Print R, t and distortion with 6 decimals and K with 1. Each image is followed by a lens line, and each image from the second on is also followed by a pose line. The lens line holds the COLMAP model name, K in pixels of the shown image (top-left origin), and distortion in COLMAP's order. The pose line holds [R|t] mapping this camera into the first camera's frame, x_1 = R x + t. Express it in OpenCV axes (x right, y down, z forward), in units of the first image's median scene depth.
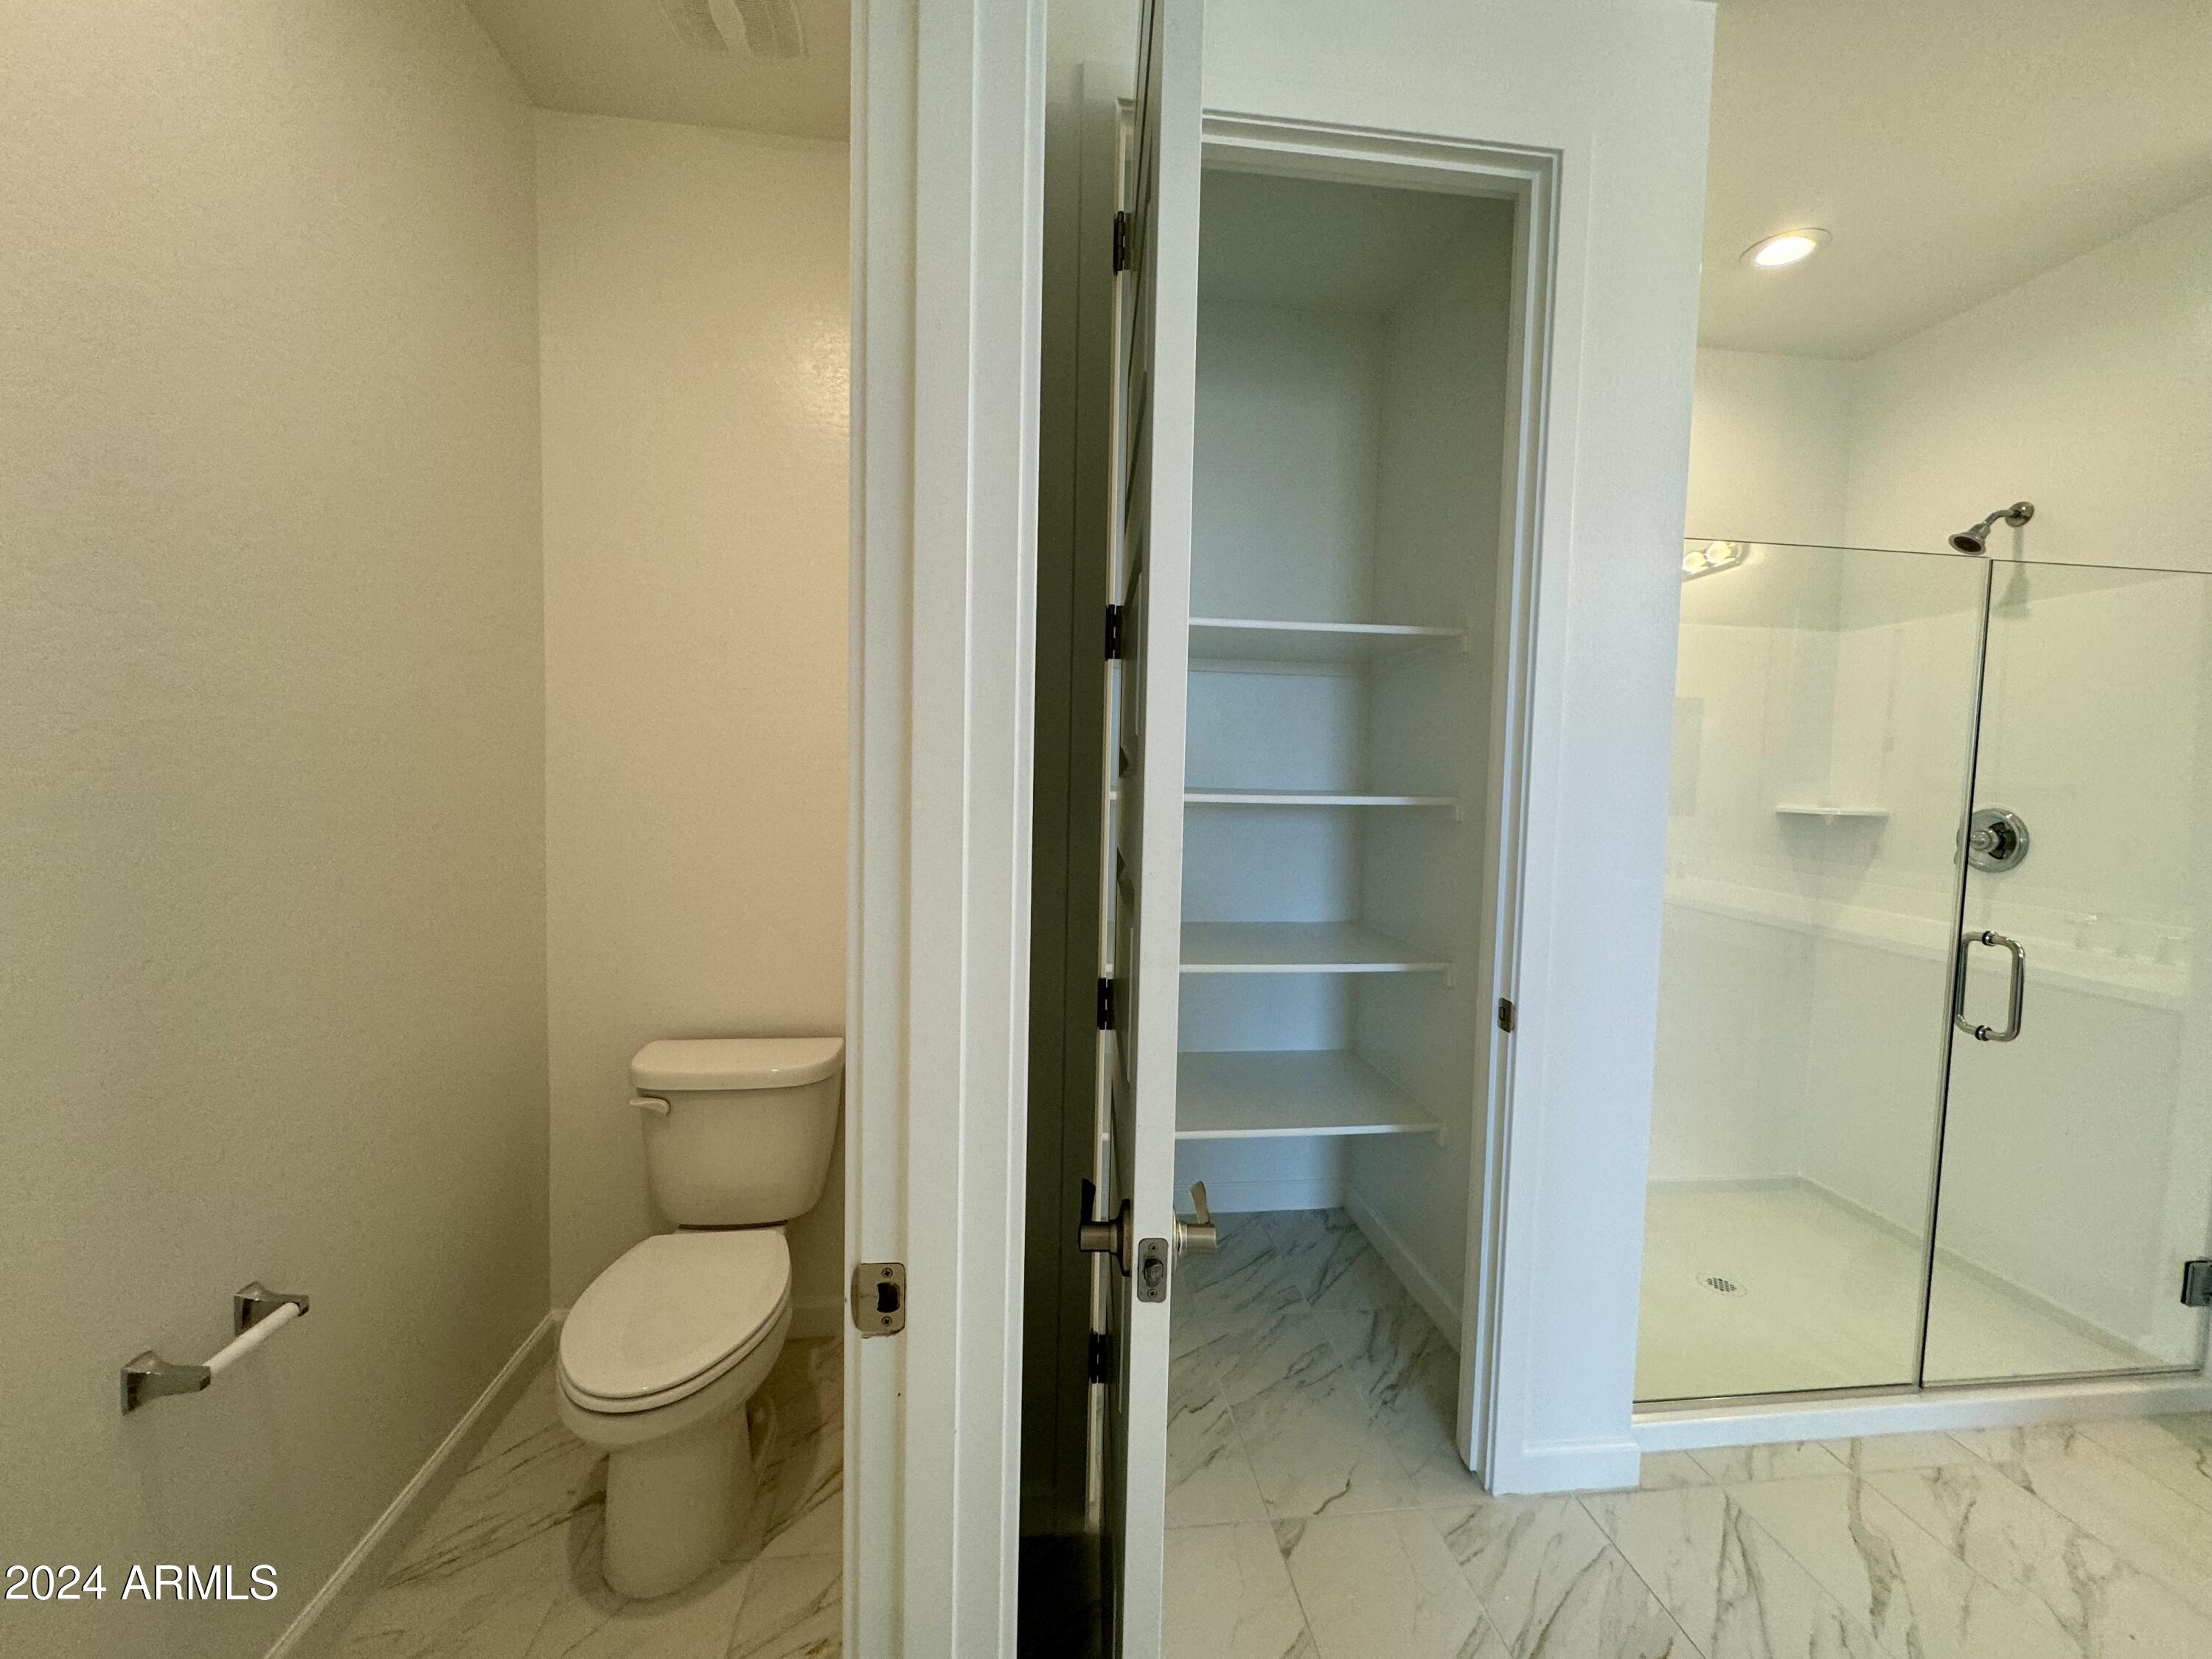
lens RADIAL K [[883.5, 0, 1105.3], [0, 883.5, 825.4], [0, 0, 1]] dist [-0.001502, -0.000263]
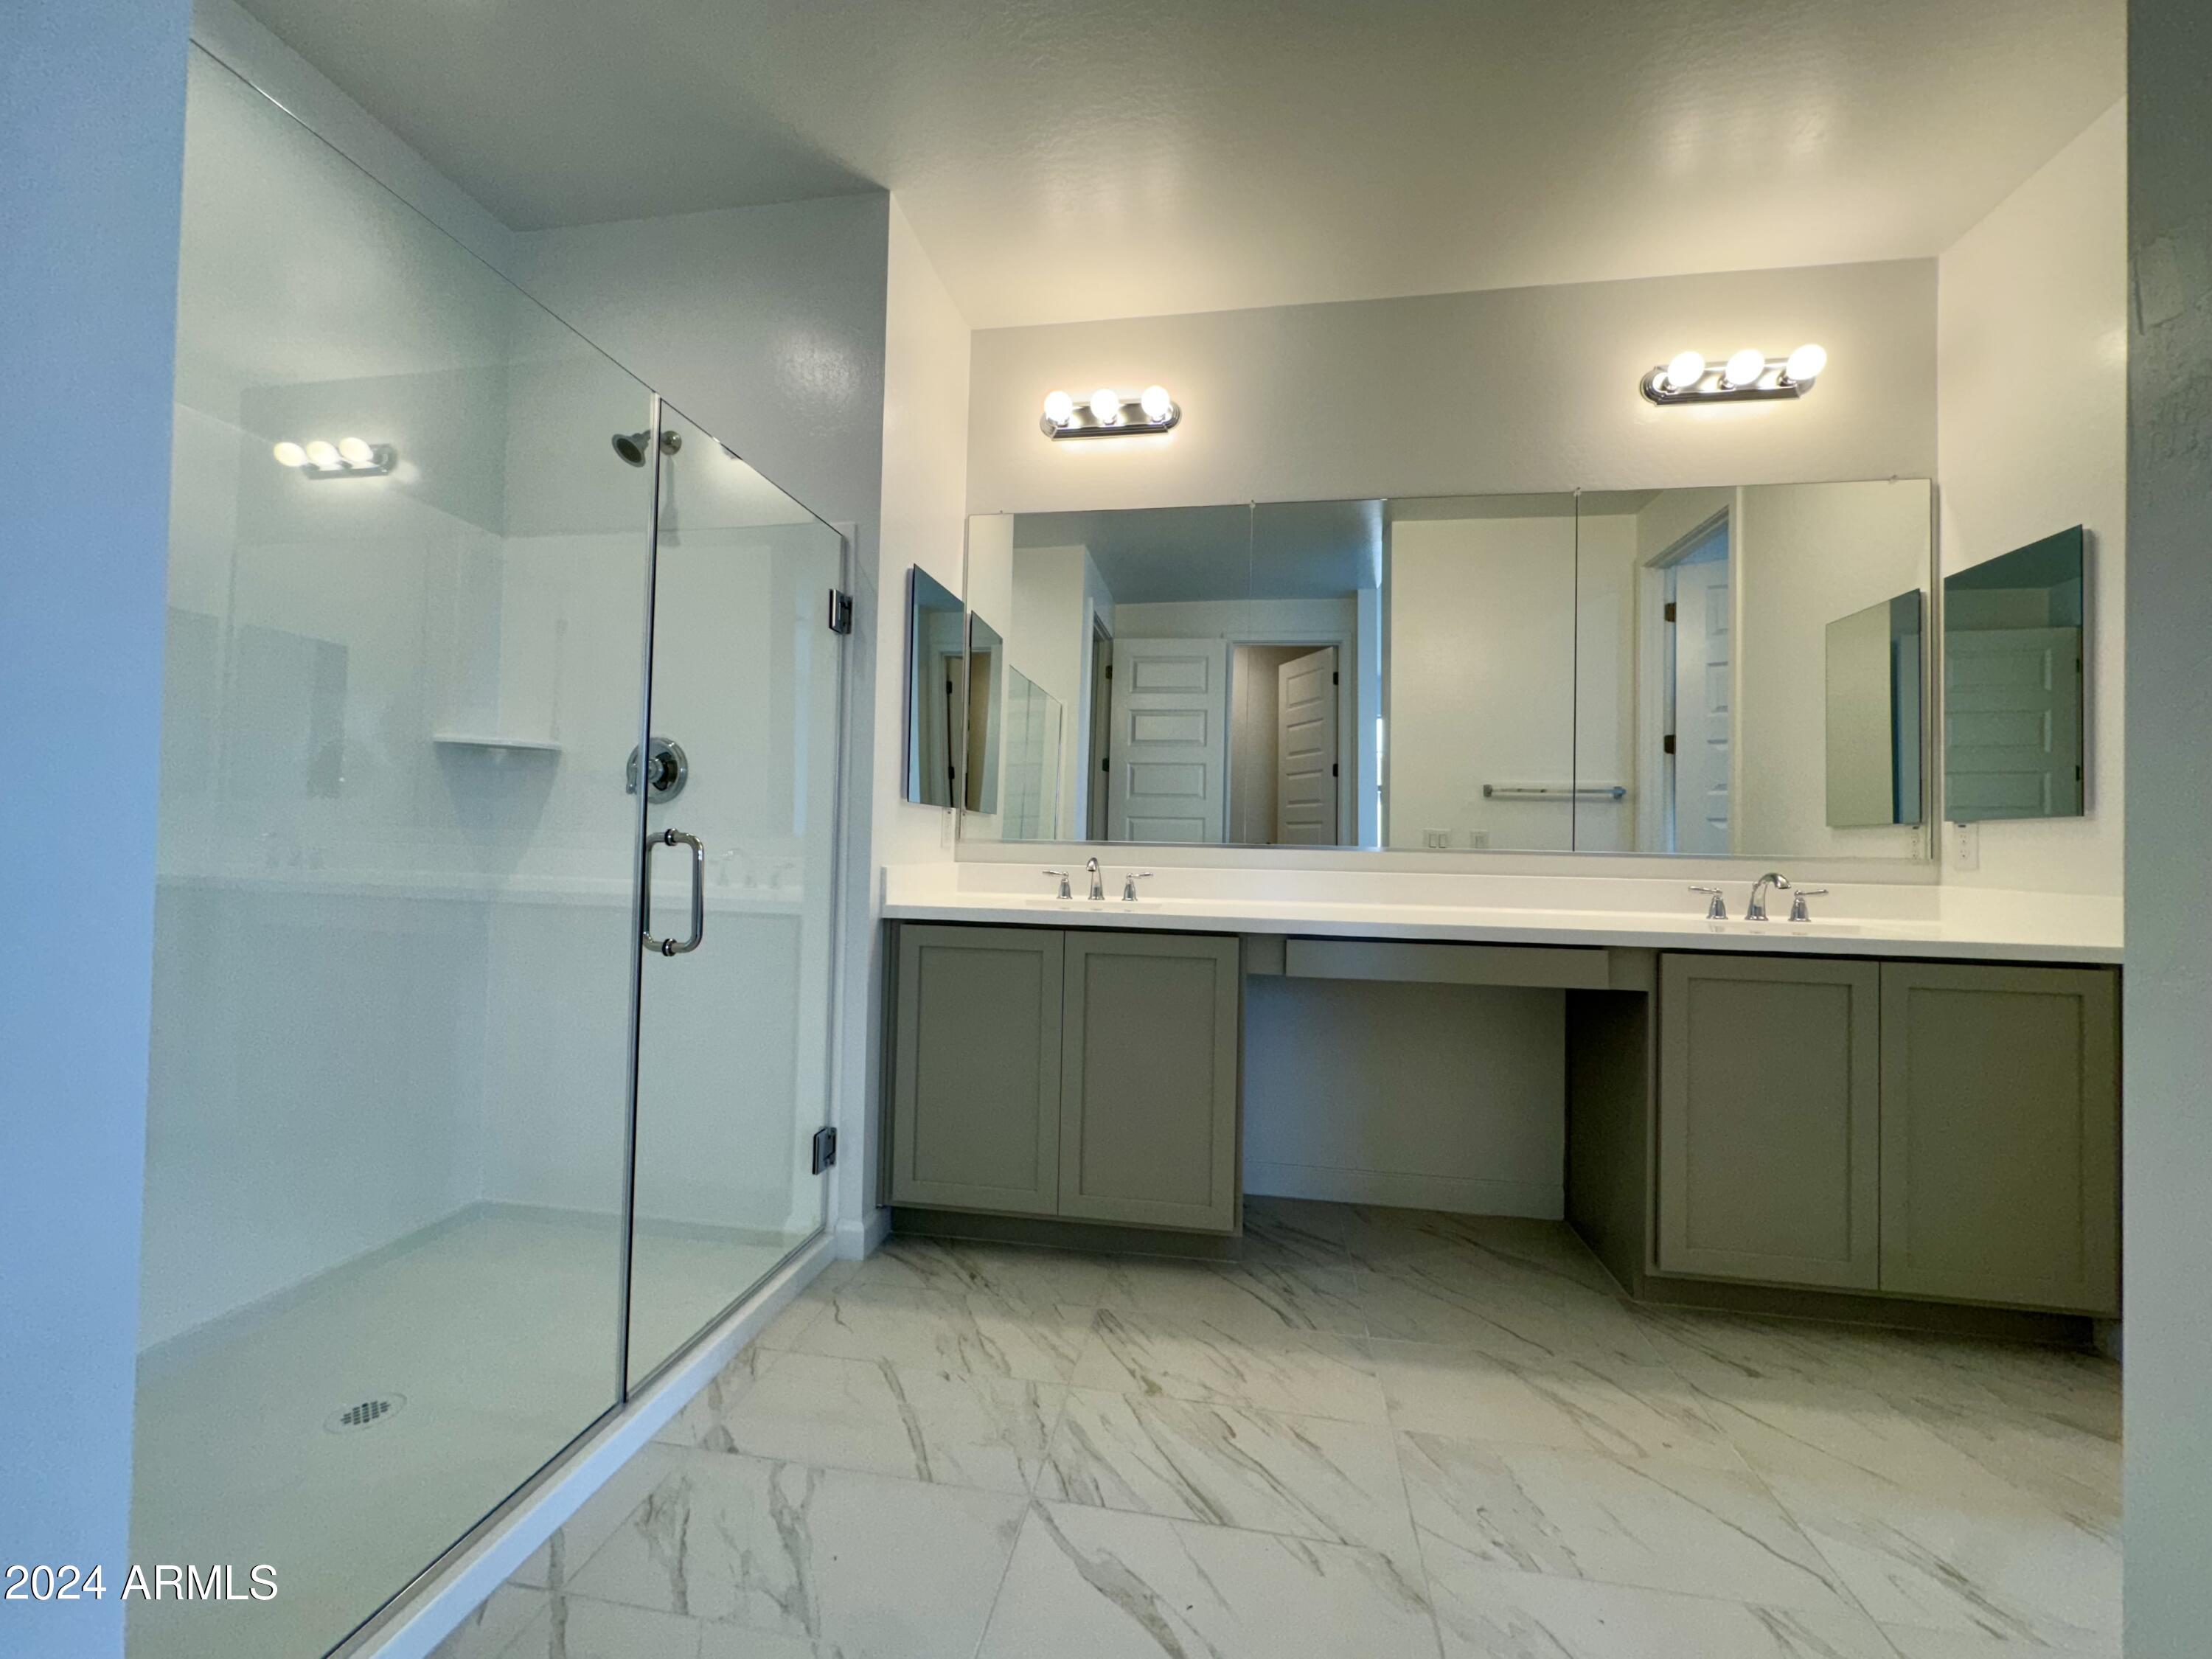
lens RADIAL K [[883.5, 0, 1105.3], [0, 883.5, 825.4], [0, 0, 1]] dist [-0.001502, -0.000263]
pose [[0.284885, 0.002666, 0.958558, 0.279108], [0.040851, 0.999054, -0.014919, 0.143415], [-0.957691, 0.043408, 0.284507, 0.330627]]
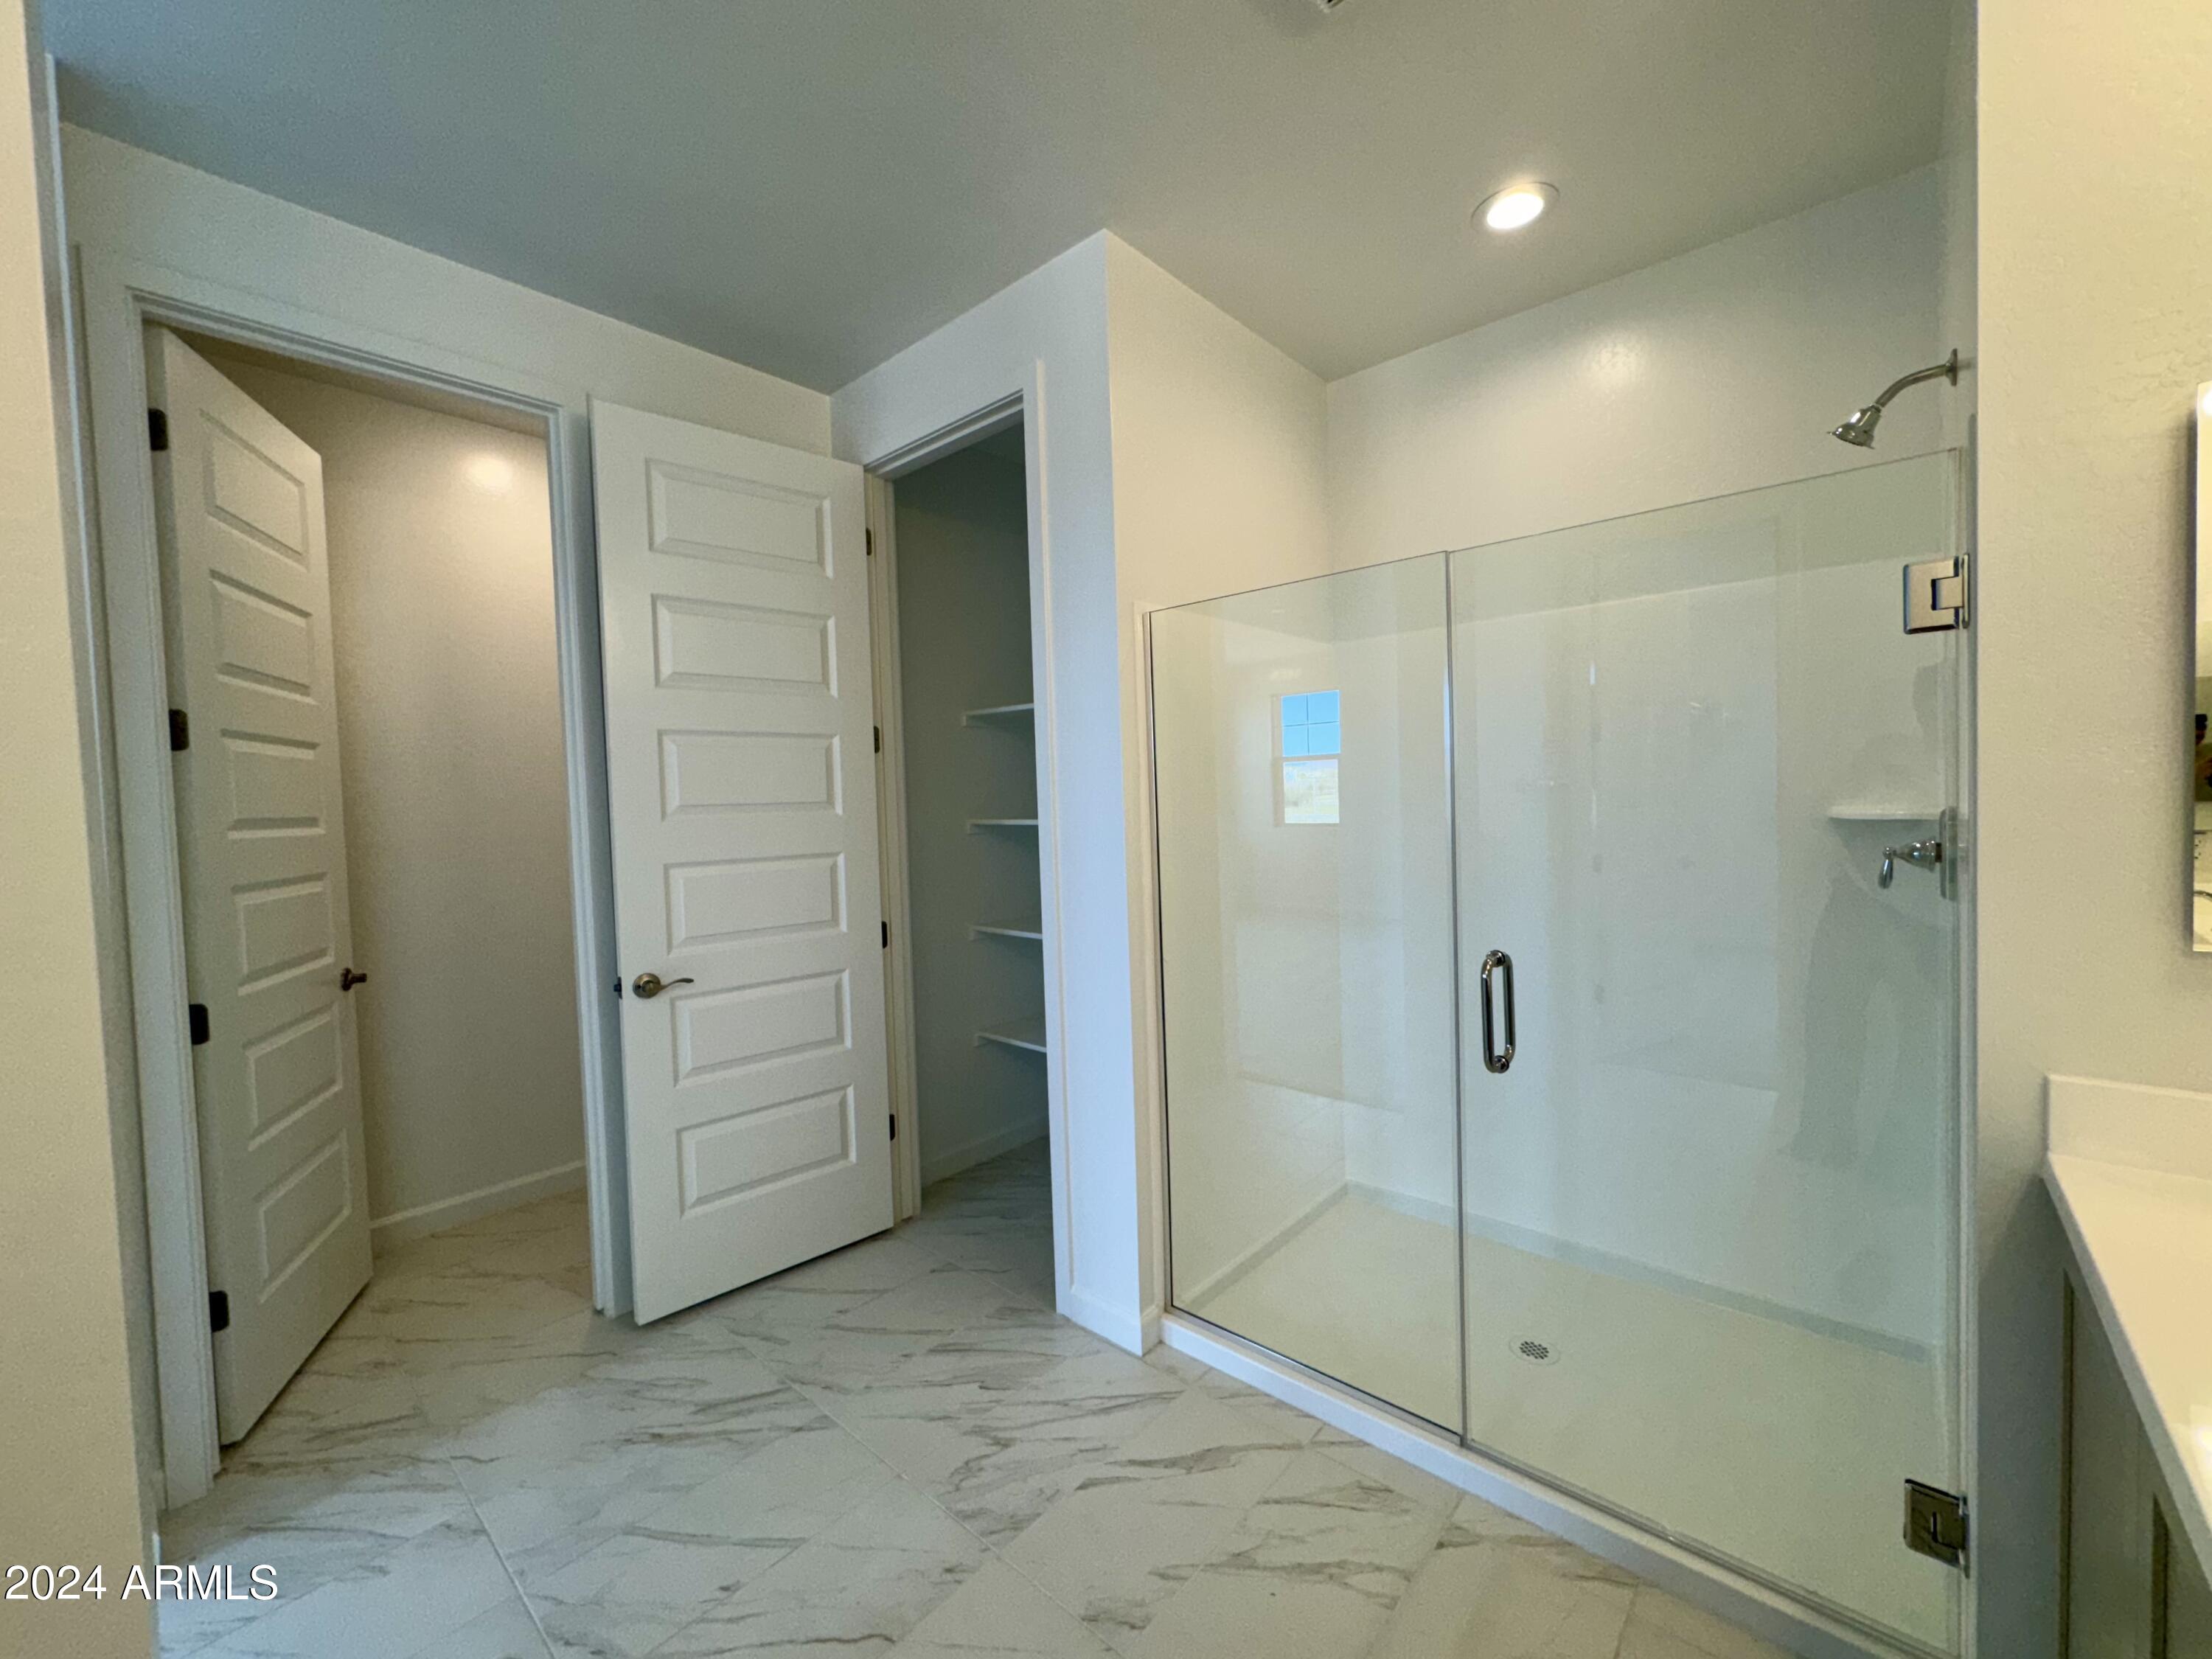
lens RADIAL K [[883.5, 0, 1105.3], [0, 883.5, 825.4], [0, 0, 1]] dist [-0.001502, -0.000263]
pose [[0.665396, -0.017182, -0.746293, 1.390336], [0.003165, 0.999791, -0.020197, 0.005038], [0.746484, 0.011077, 0.665311, 0.090923]]
